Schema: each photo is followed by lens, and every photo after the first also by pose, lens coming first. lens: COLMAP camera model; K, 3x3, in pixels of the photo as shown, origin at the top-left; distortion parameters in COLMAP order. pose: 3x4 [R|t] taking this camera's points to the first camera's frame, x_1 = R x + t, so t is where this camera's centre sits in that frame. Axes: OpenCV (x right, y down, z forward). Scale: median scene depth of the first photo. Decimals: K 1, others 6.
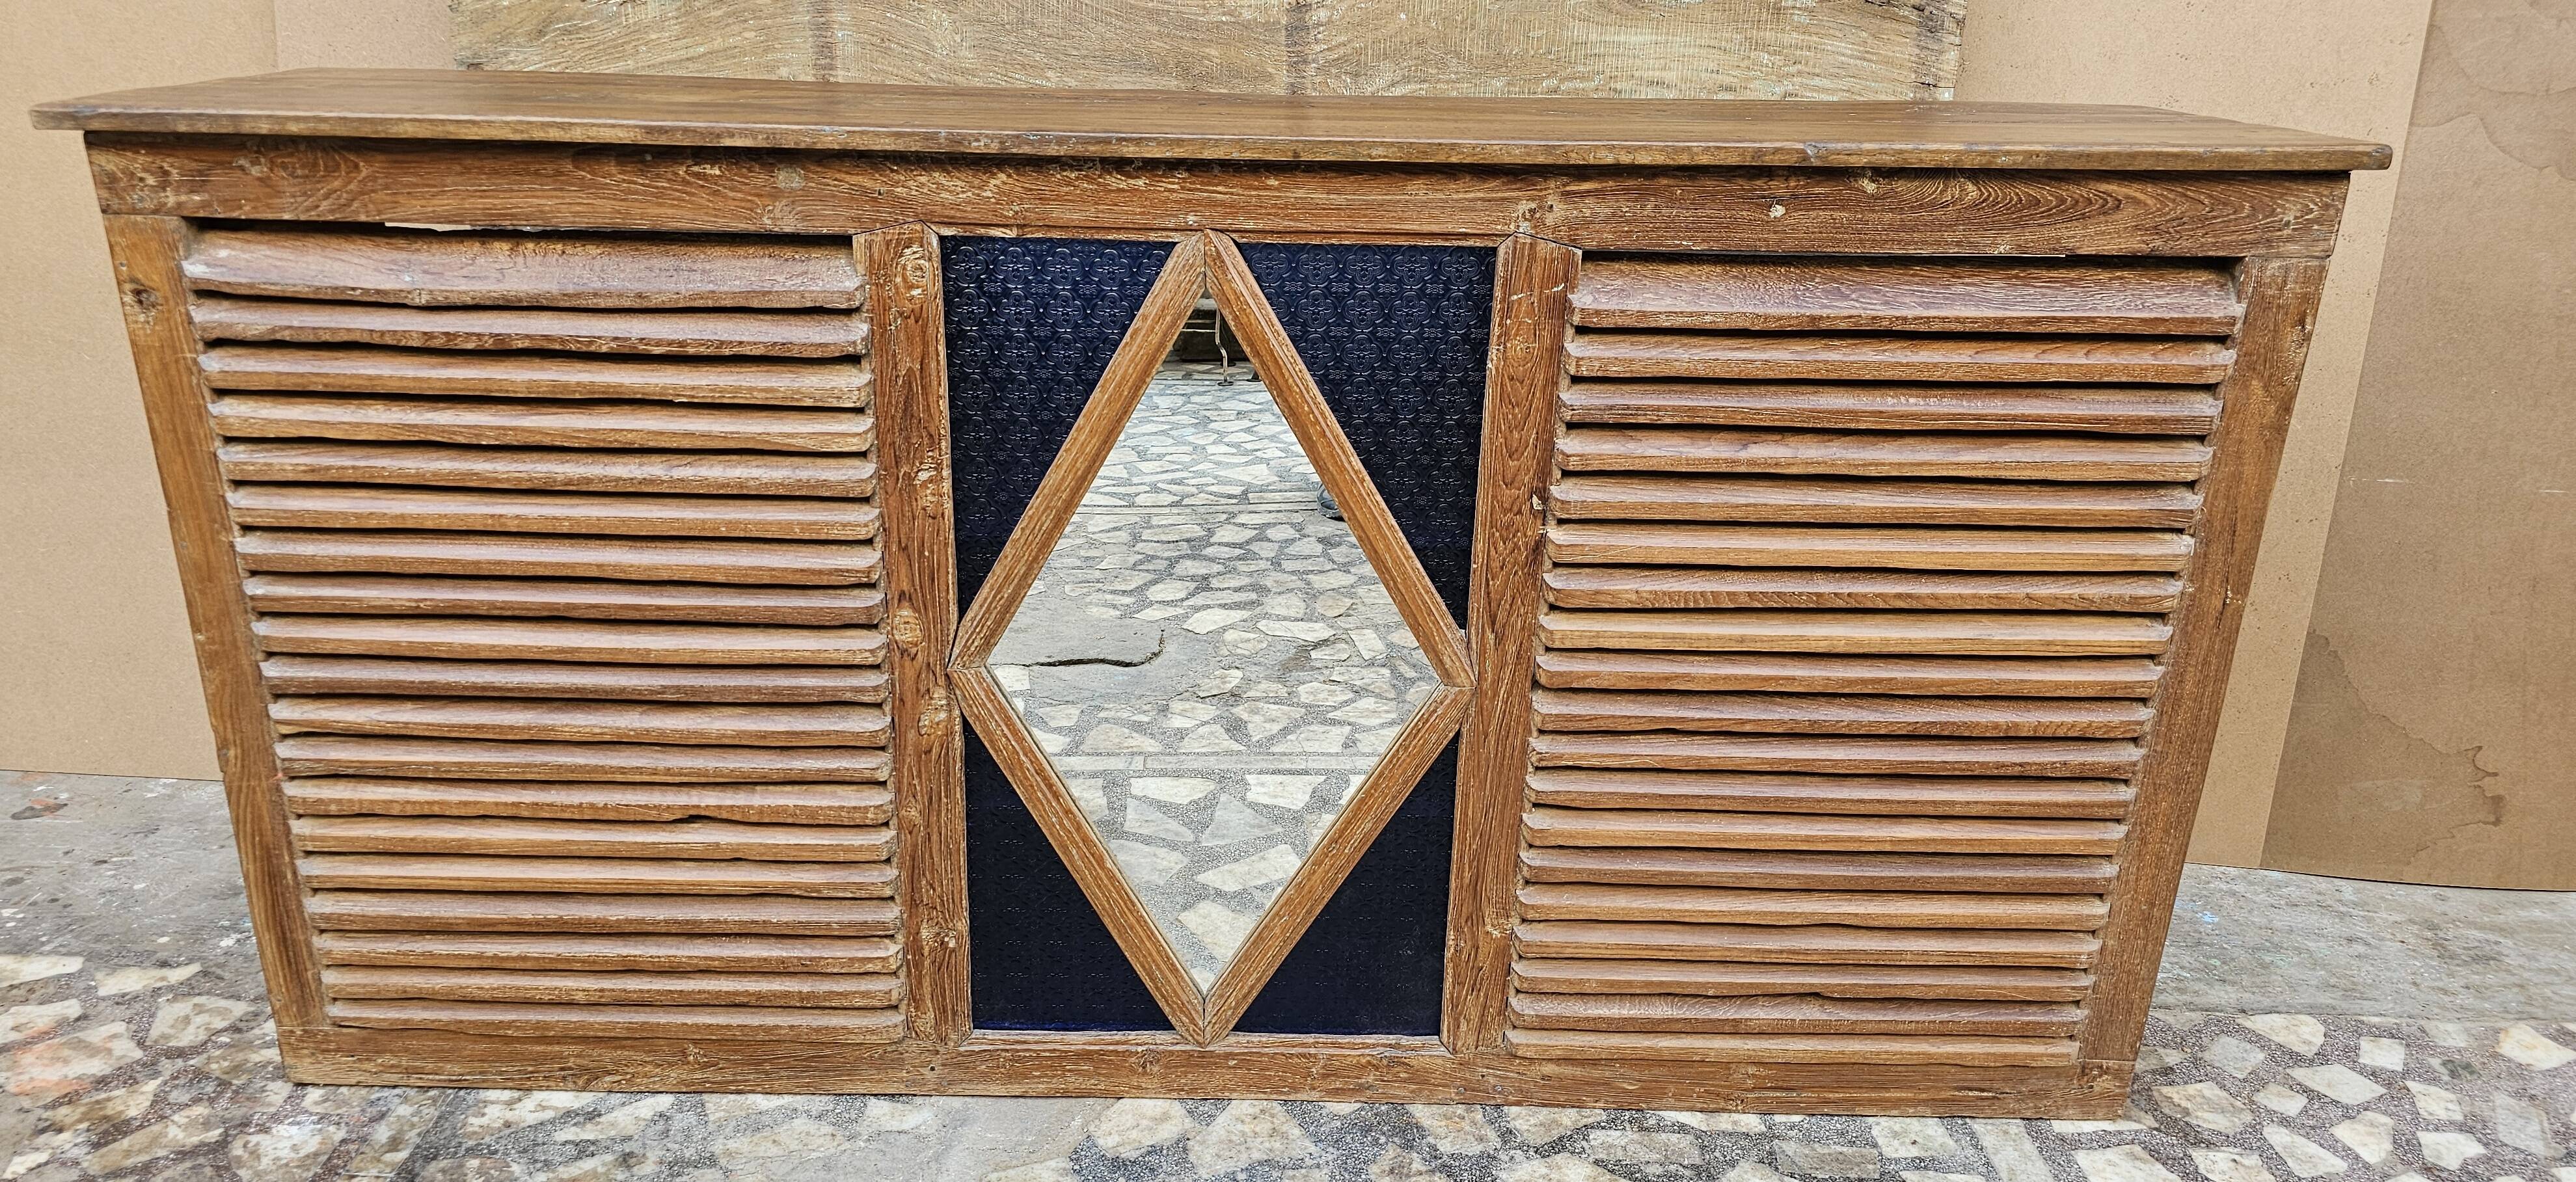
lens RADIAL K [[1751.0, 0, 1268.3], [0, 1751.0, 617.6], [0, 0, 1]] dist [0.050232, -0.043728]
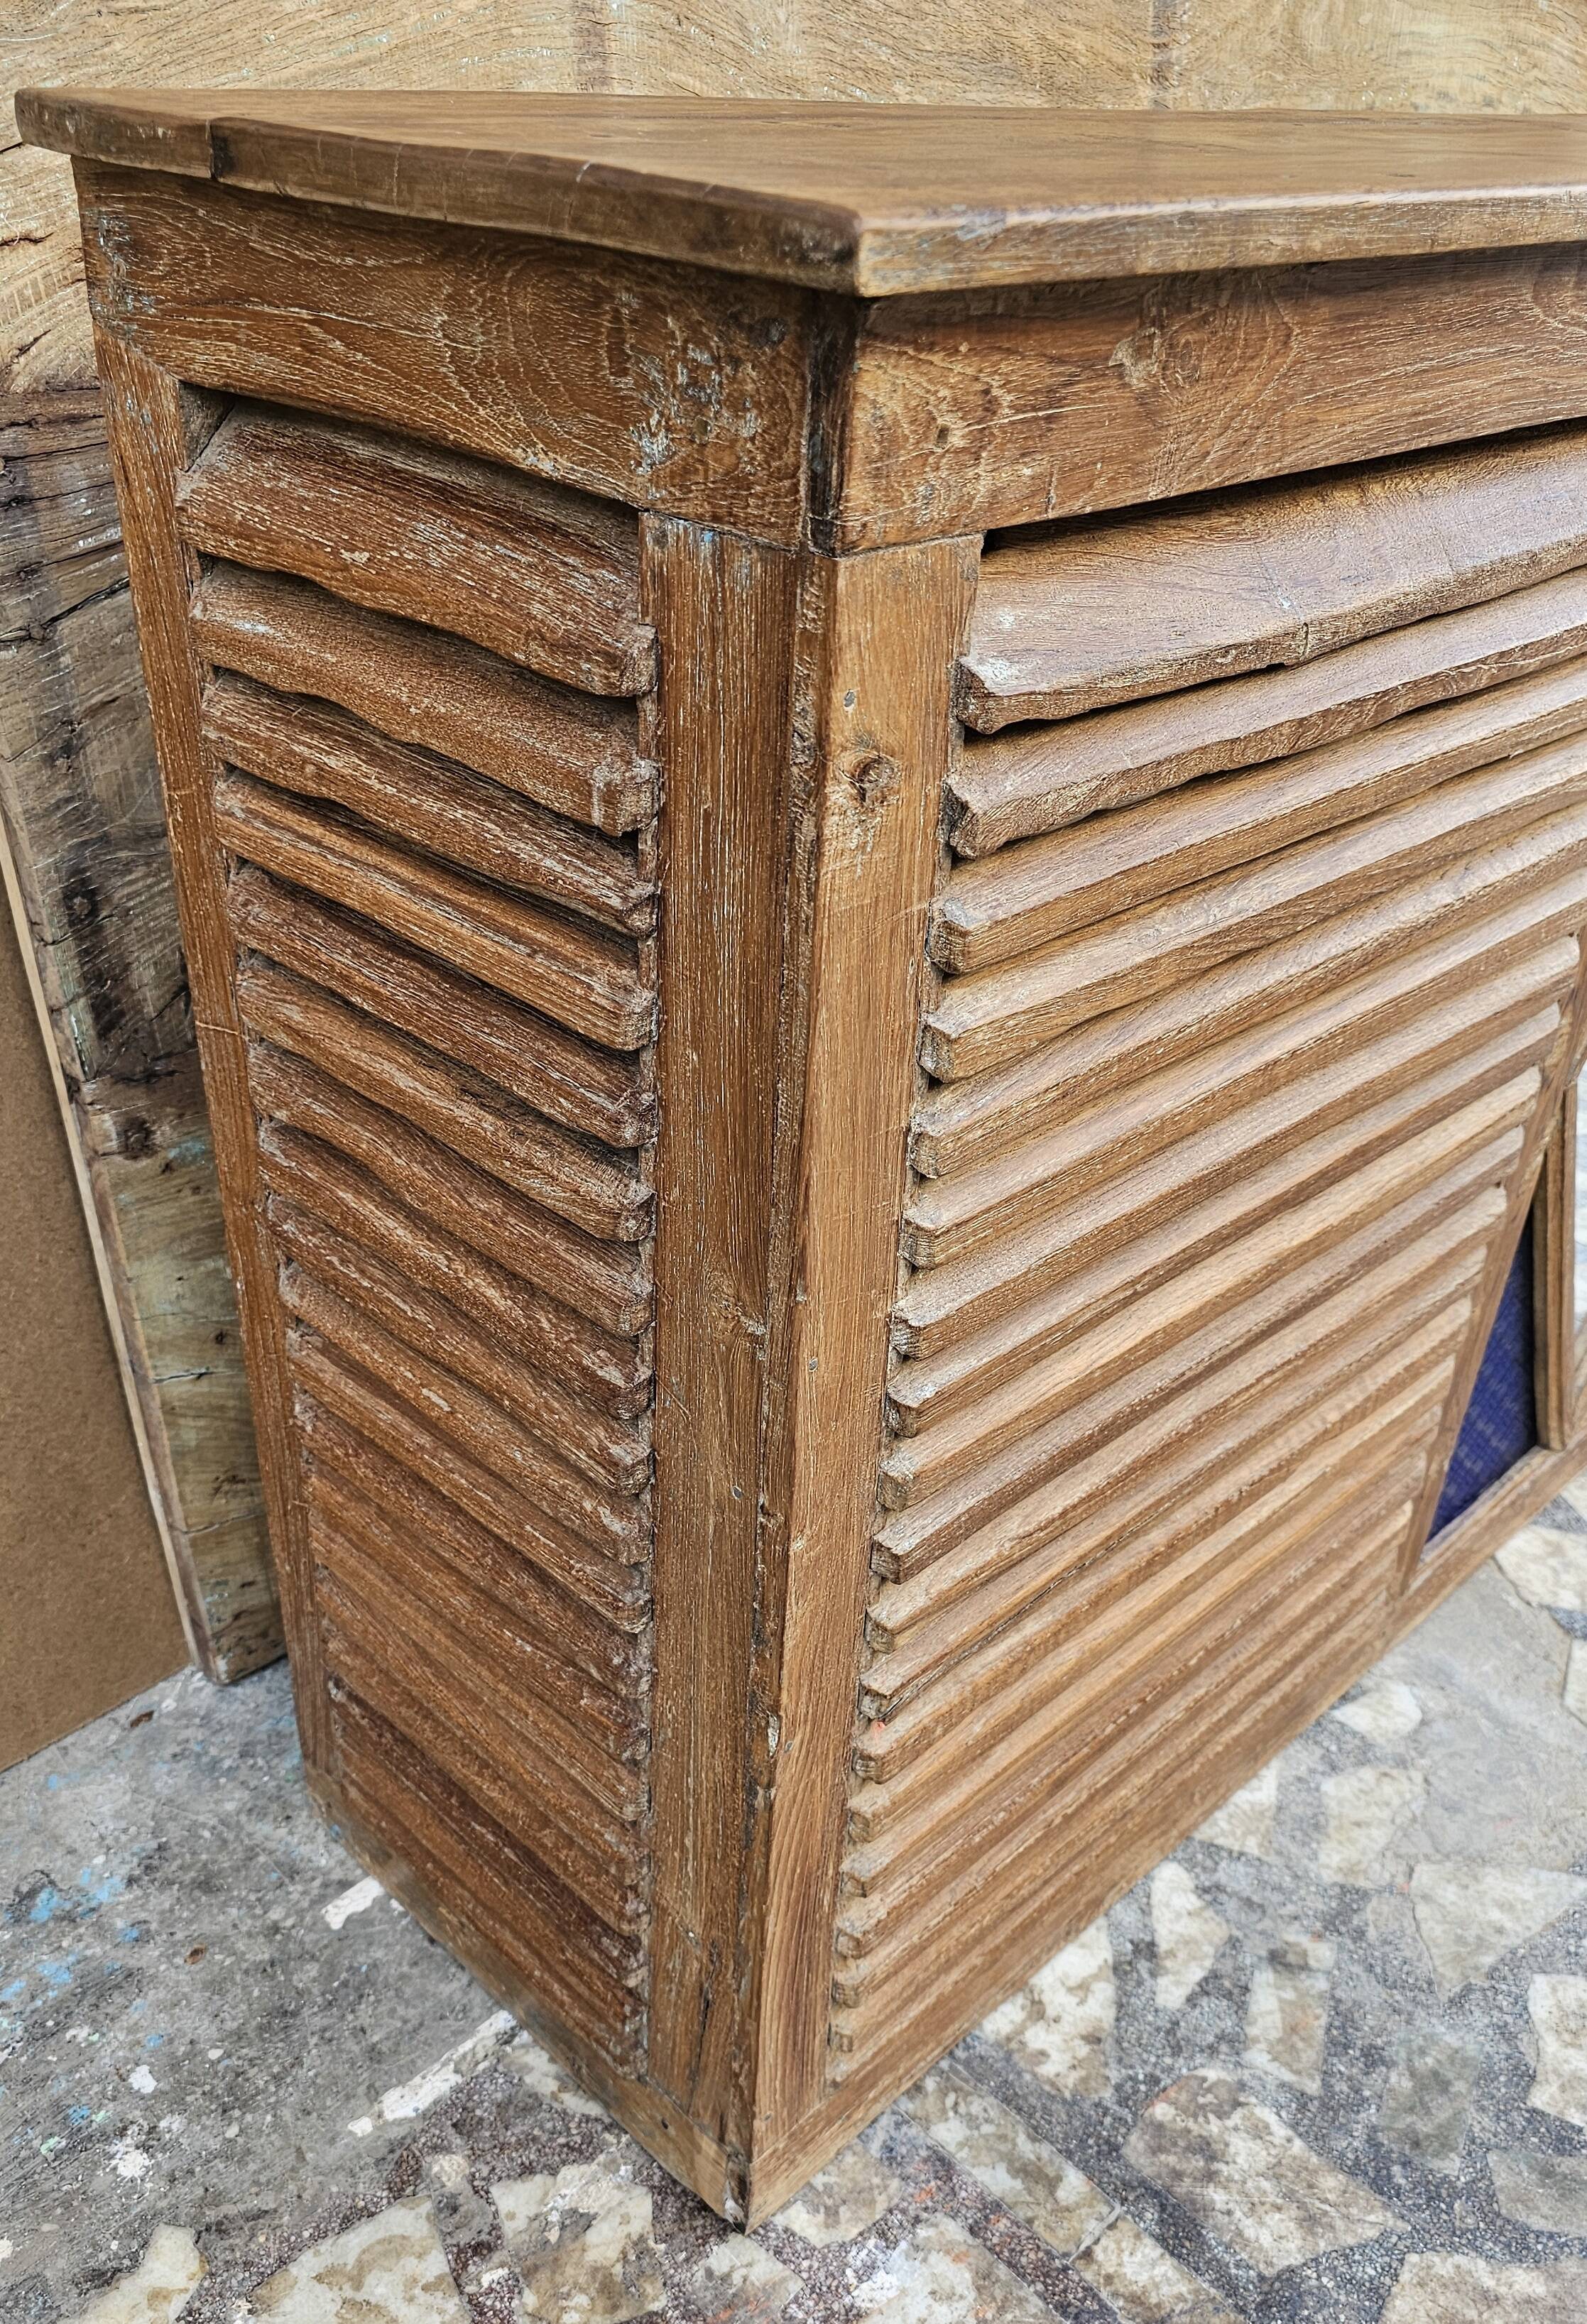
lens RADIAL K [[1933.9, 0, 796.7], [0, 1933.9, 1338.3], [0, 0, 1]] dist [0.047063, -0.045709]
pose [[0.694284, -0.393542, 0.602573, -0.809102], [0.224625, 0.913921, 0.338073, -0.185285], [-0.683750, -0.099366, 0.722919, 0.605651]]
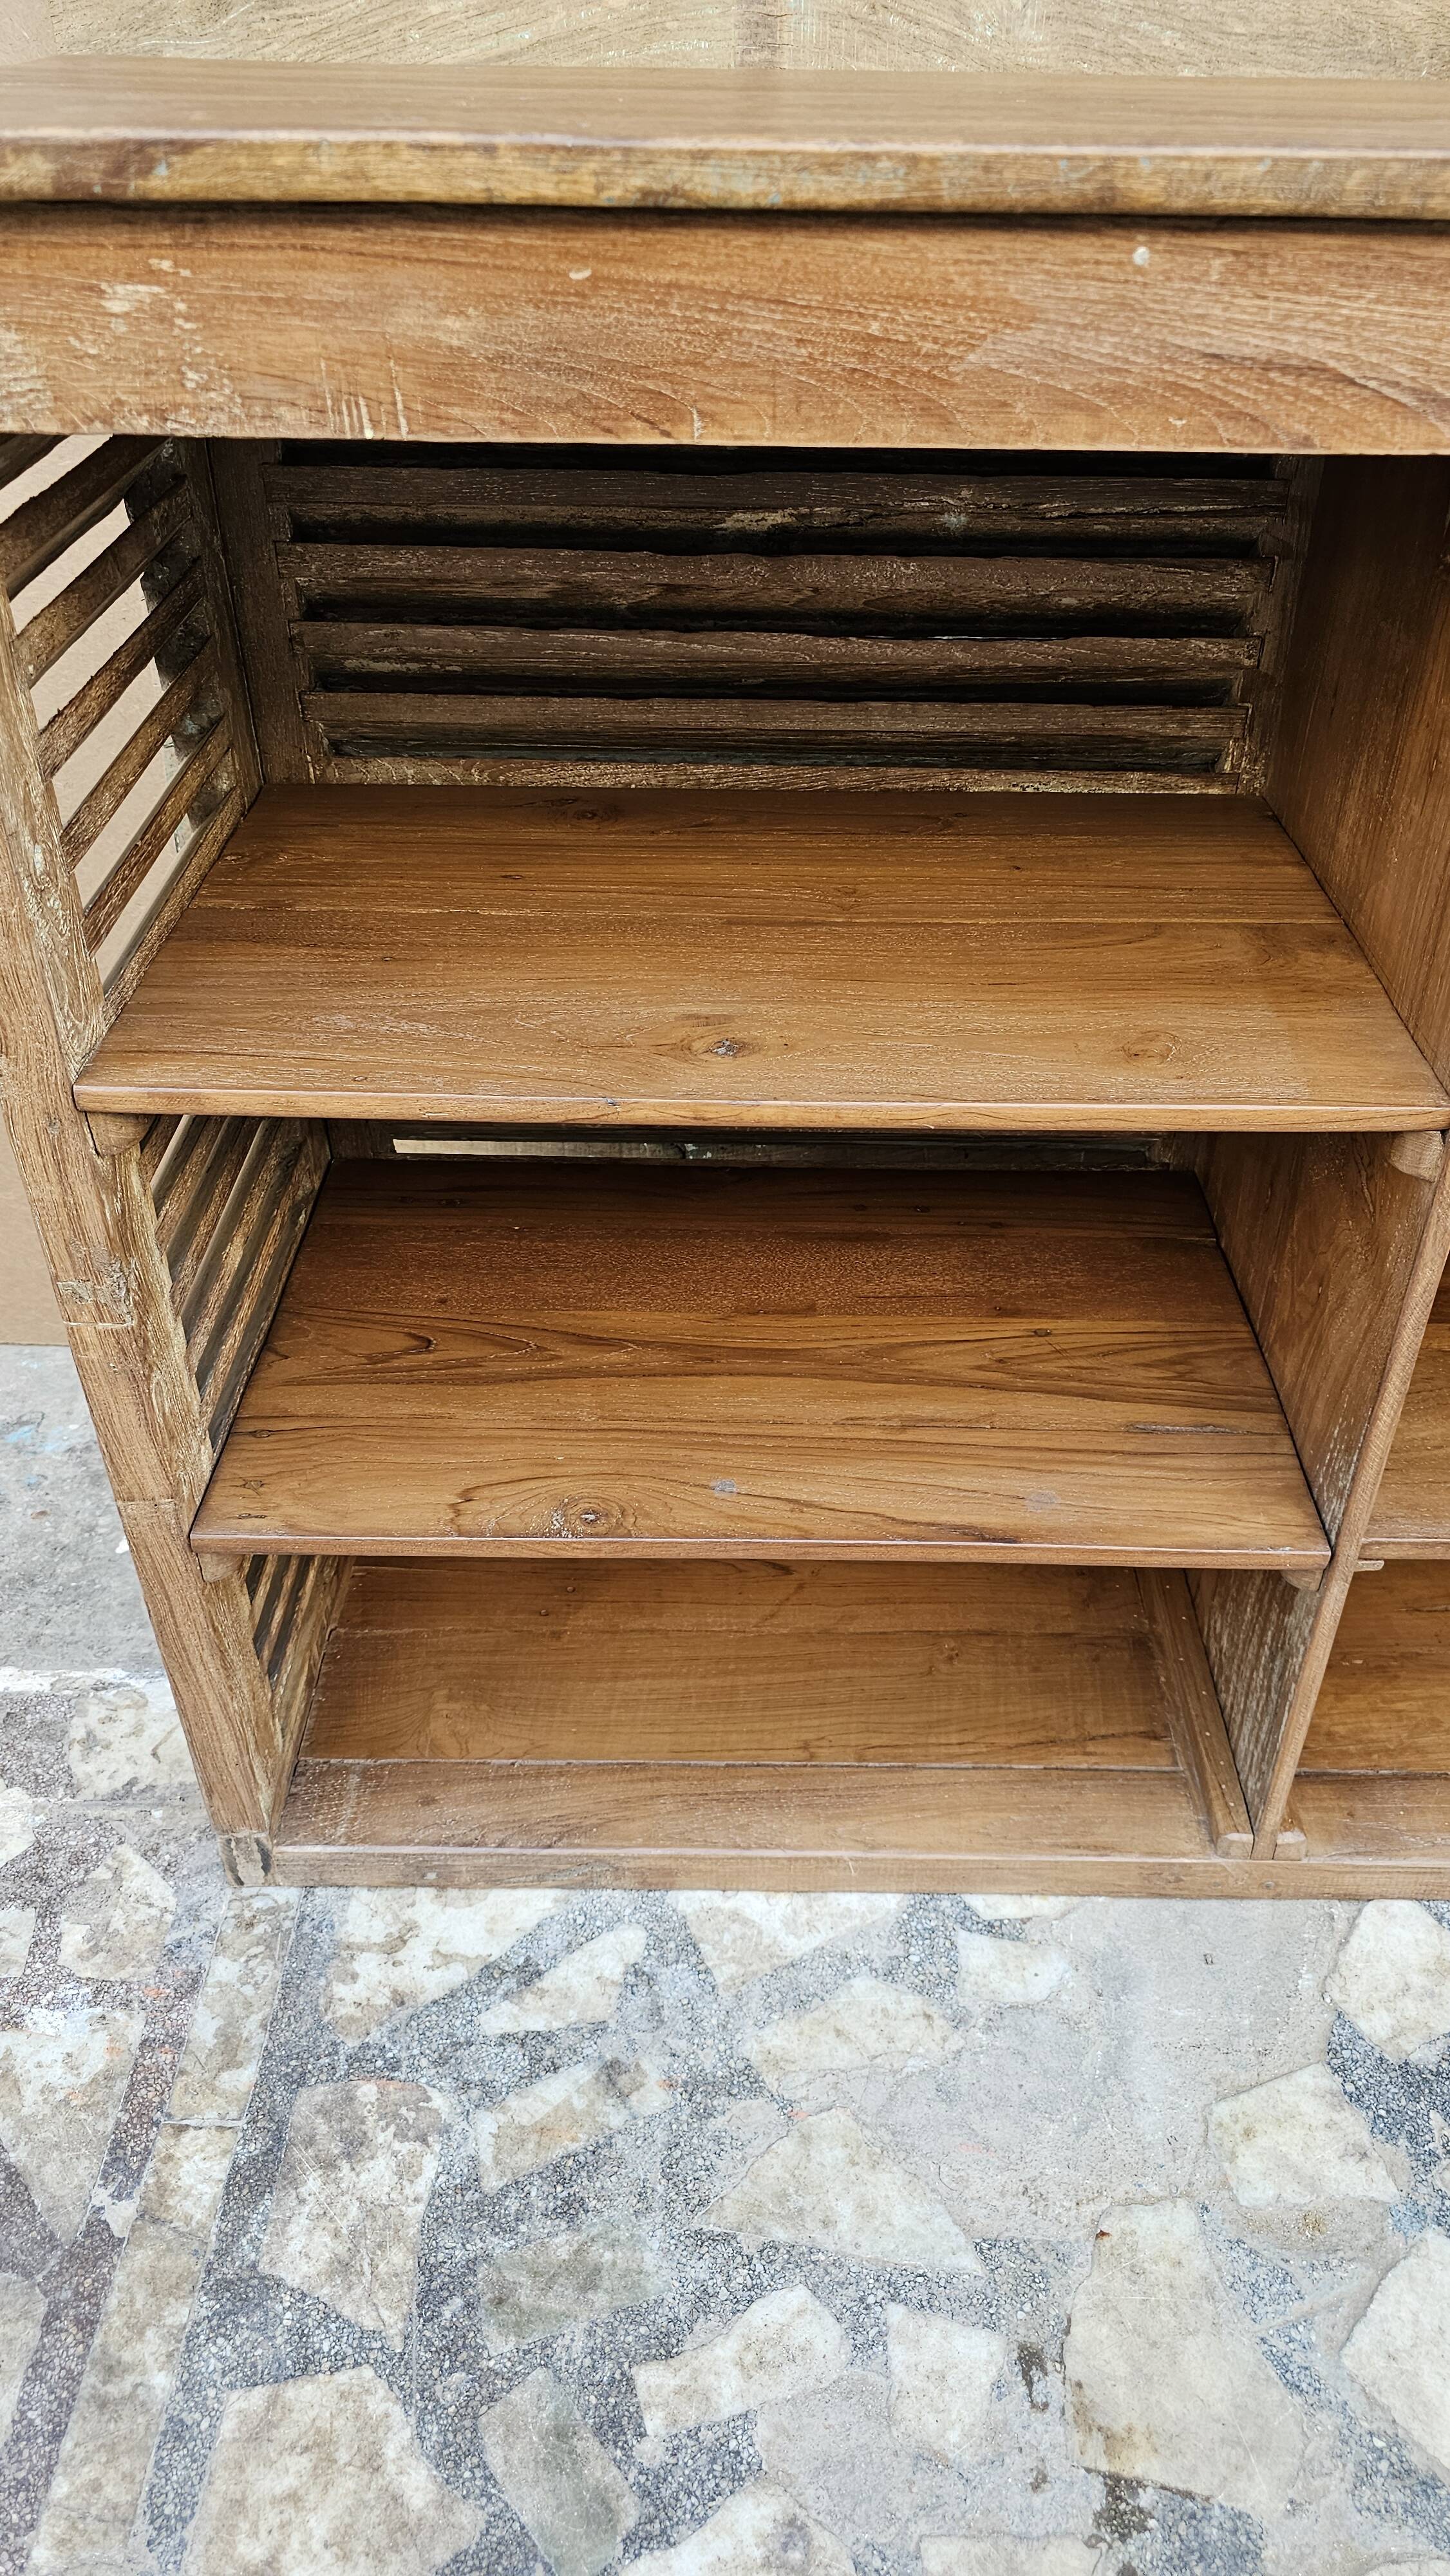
lens RADIAL K [[1740.1, 0, 749.7], [0, 1740.1, 1263.2], [0, 0, 1]] dist [0.049507, -0.045551]
pose [[0.999914, -0.013029, 0.001646, -0.303797], [0.012206, 0.968284, 0.249552, -0.114336], [-0.004845, -0.249511, 0.968360, 0.467209]]
